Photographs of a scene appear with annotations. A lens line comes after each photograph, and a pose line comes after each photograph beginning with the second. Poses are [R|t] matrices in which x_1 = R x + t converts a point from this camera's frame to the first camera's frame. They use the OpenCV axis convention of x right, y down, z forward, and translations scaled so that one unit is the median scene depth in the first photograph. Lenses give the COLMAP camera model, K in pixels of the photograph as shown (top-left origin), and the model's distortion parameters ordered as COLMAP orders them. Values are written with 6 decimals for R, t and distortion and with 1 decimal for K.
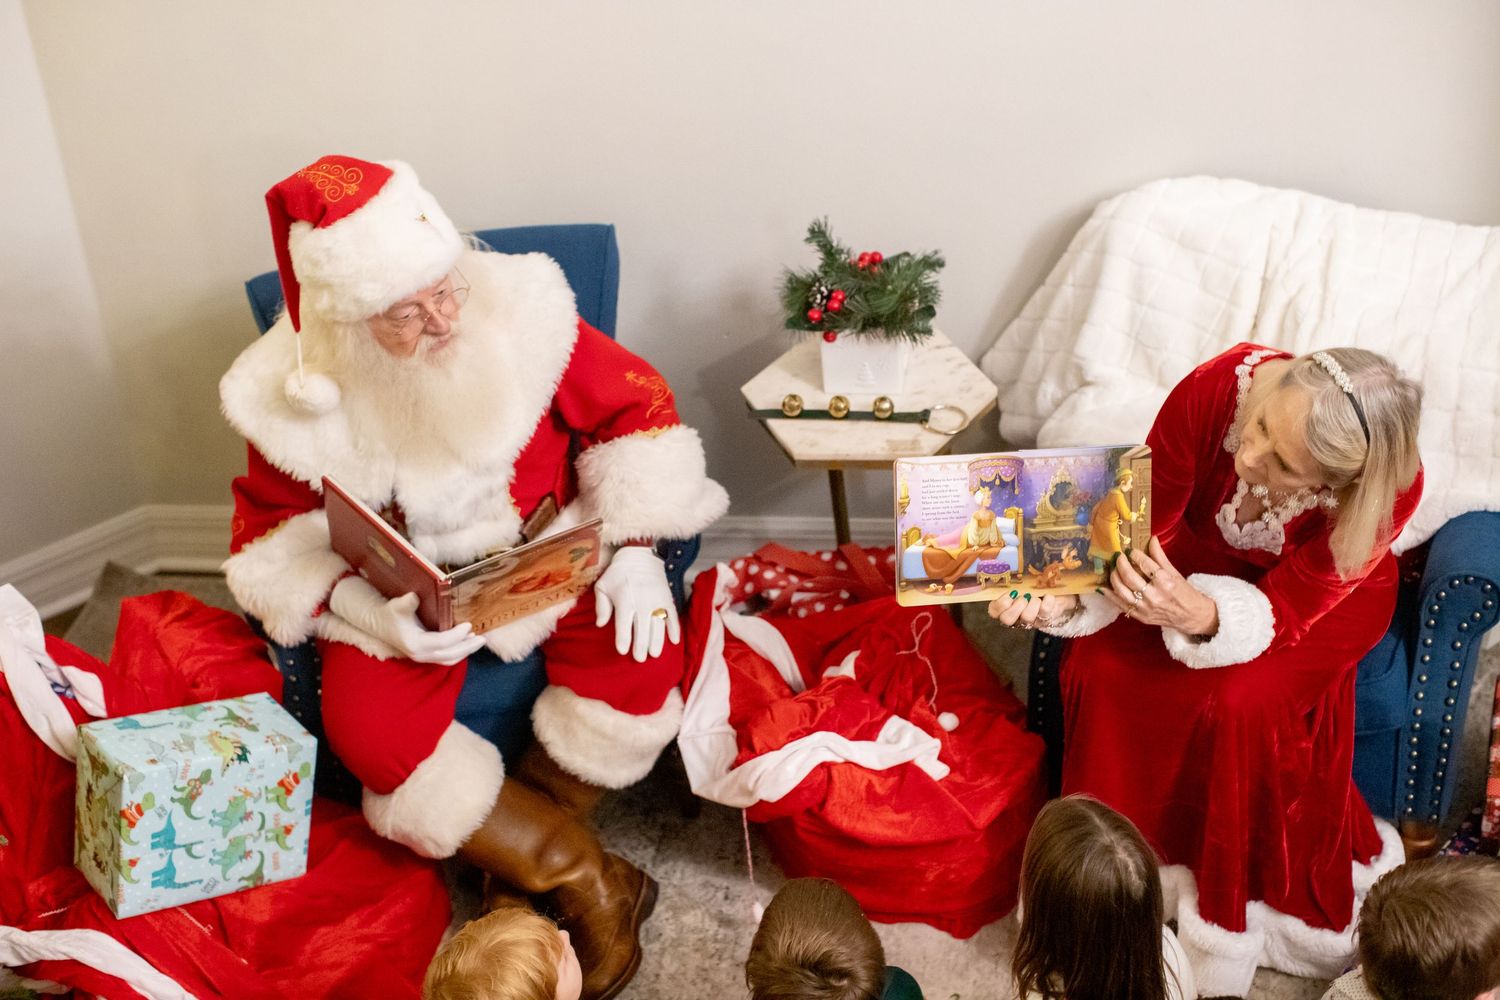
lens RADIAL K [[2224.1, 0, 750.0], [0, 2224.1, 500.0], [0, 0, 1]] dist [-0.198310, 0.524752]
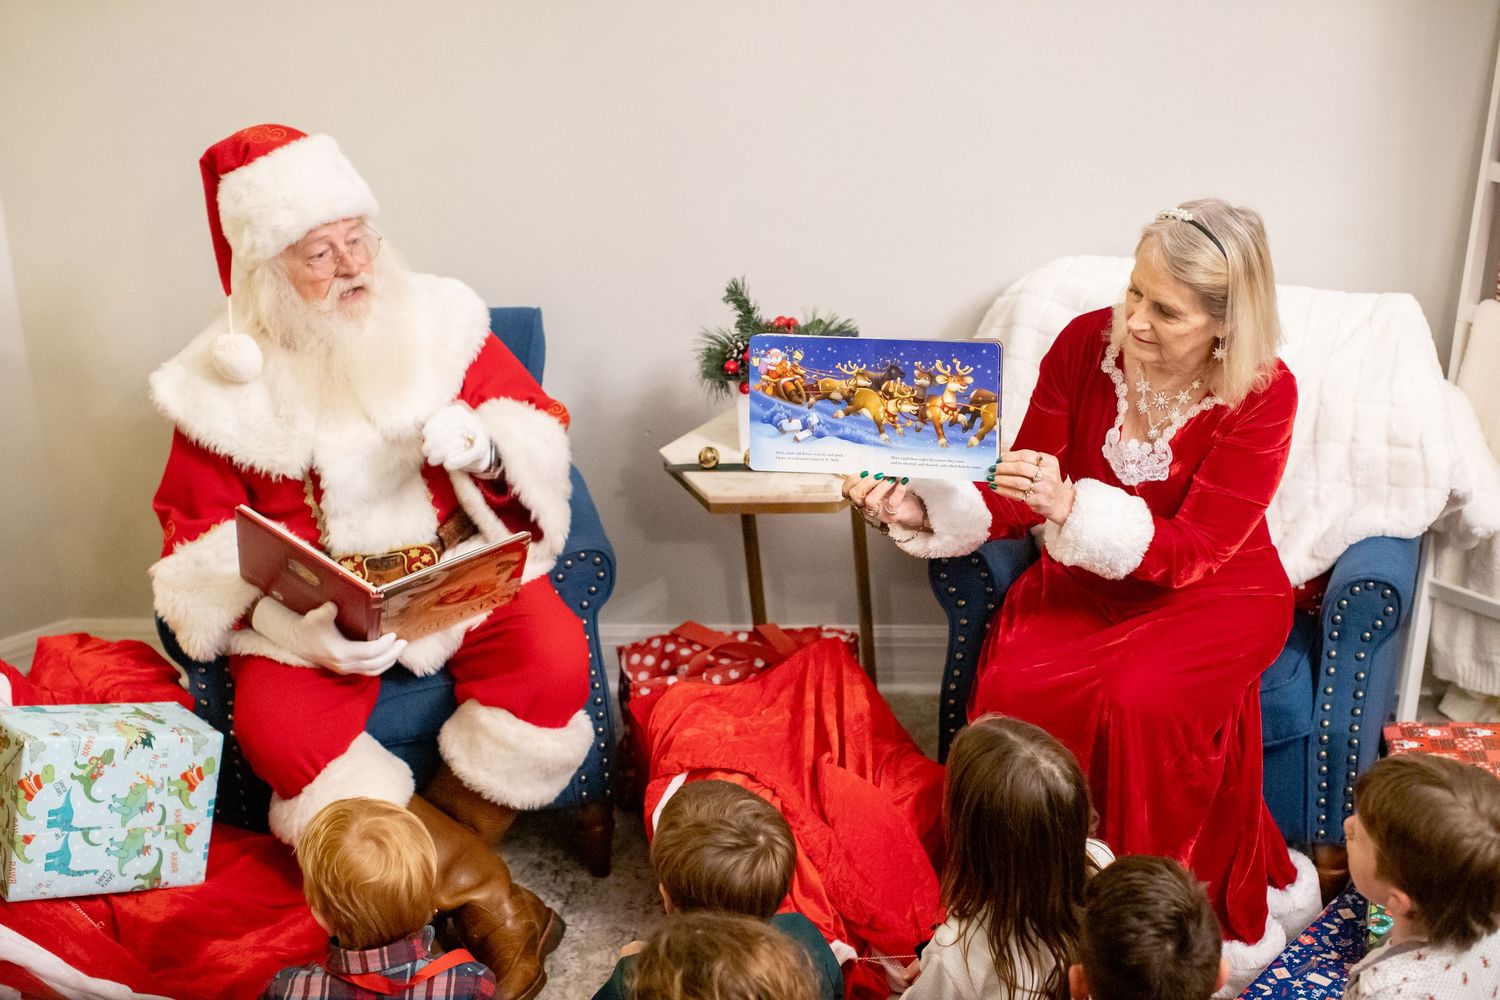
lens RADIAL K [[2224.1, 0, 750.0], [0, 2224.1, 500.0], [0, 0, 1]] dist [-0.198310, 0.524752]
pose [[0.999671, 0.015277, 0.020585, 0.019114], [-0.010744, 0.978778, -0.204640, 0.203849], [-0.023275, 0.204352, 0.978621, 0.000858]]
